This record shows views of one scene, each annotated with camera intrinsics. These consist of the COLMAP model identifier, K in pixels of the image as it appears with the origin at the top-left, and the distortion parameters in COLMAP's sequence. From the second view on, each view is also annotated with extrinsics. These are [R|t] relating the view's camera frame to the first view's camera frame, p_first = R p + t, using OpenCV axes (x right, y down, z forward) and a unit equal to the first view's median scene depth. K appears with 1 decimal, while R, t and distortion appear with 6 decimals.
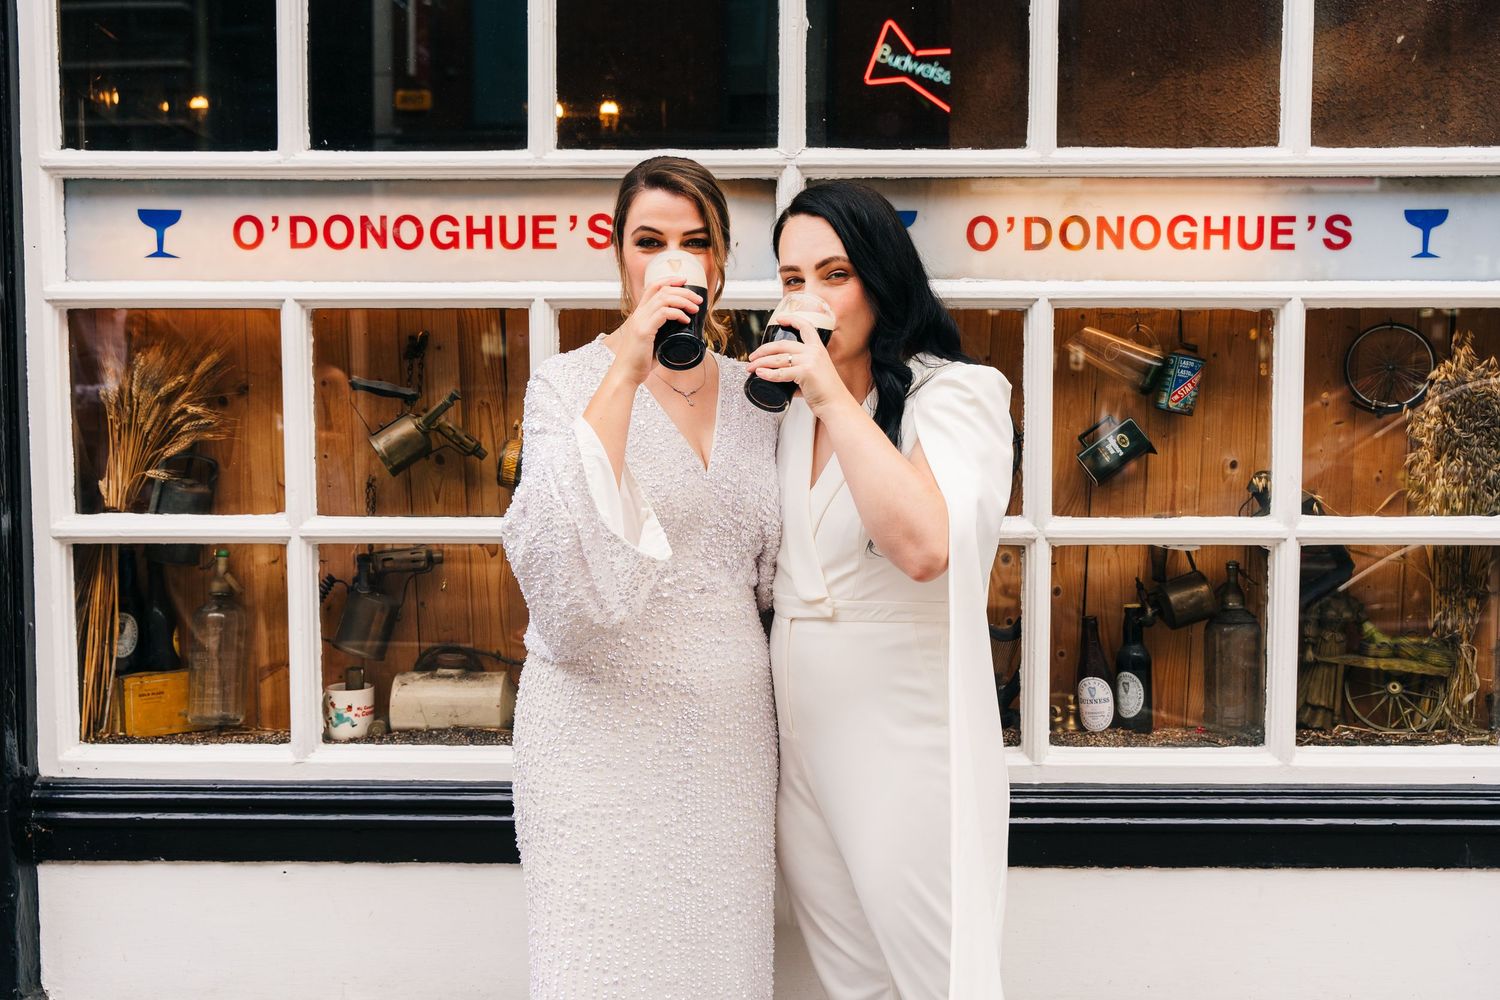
lens RADIAL K [[1483.2, 0, 808.3], [0, 1483.2, 475.7], [0, 0, 1]] dist [0.014419, 0.000000]
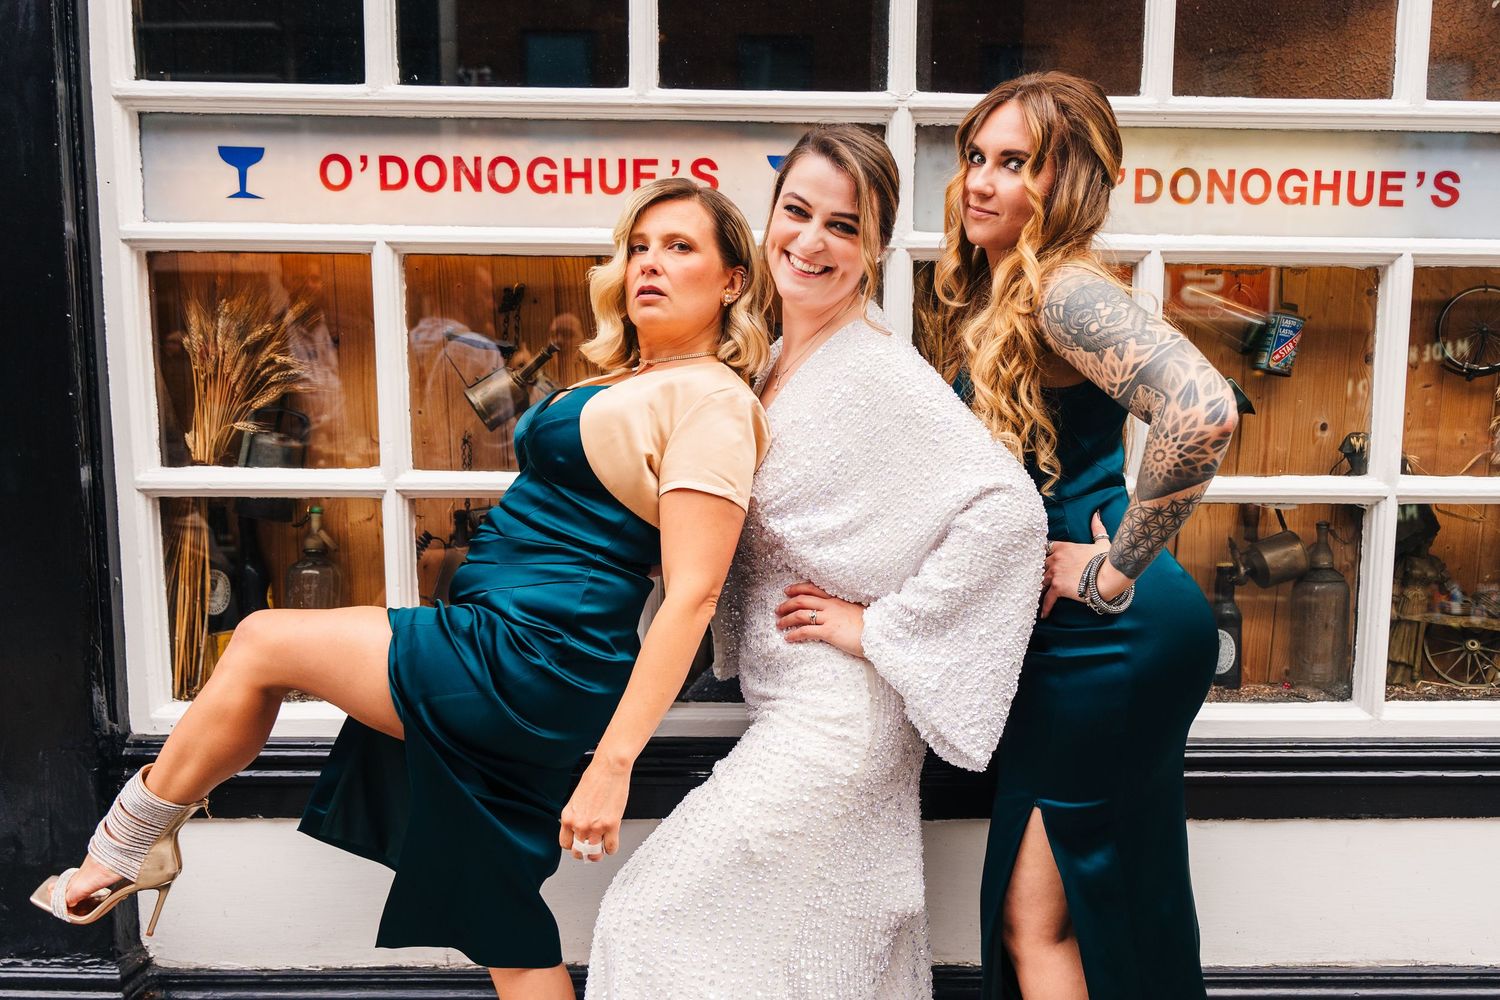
lens RADIAL K [[1085.6, 0, 796.4], [0, 1085.6, 567.6], [0, 0, 1]] dist [0.013305, -0.011455]
pose [[0.999322, 0.002190, 0.036760, -0.104871], [-0.004221, 0.998463, 0.055260, 0.050766], [-0.036583, -0.055378, 0.997795, 0.273911]]
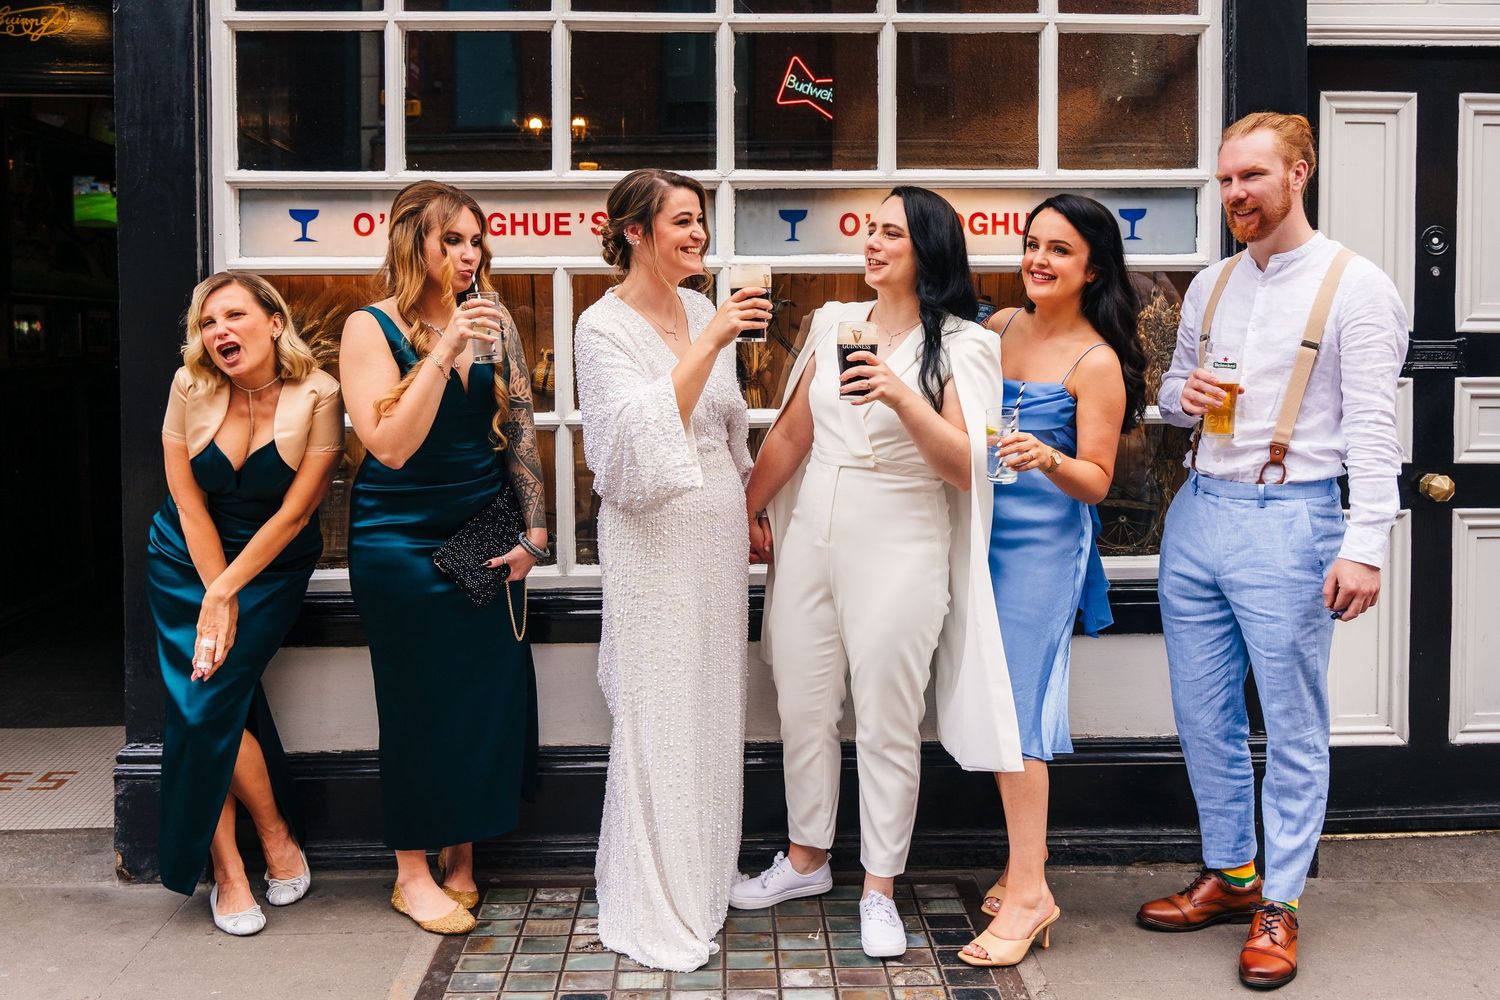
lens RADIAL K [[1578.6, 0, 845.1], [0, 1578.6, 386.7], [0, 0, 1]] dist [0.023519, 0.000000]
pose [[0.997341, -0.009234, 0.072285, -0.007720], [0.012610, 0.998844, -0.046391, 0.081086], [-0.071773, 0.047179, 0.996305, -0.625644]]
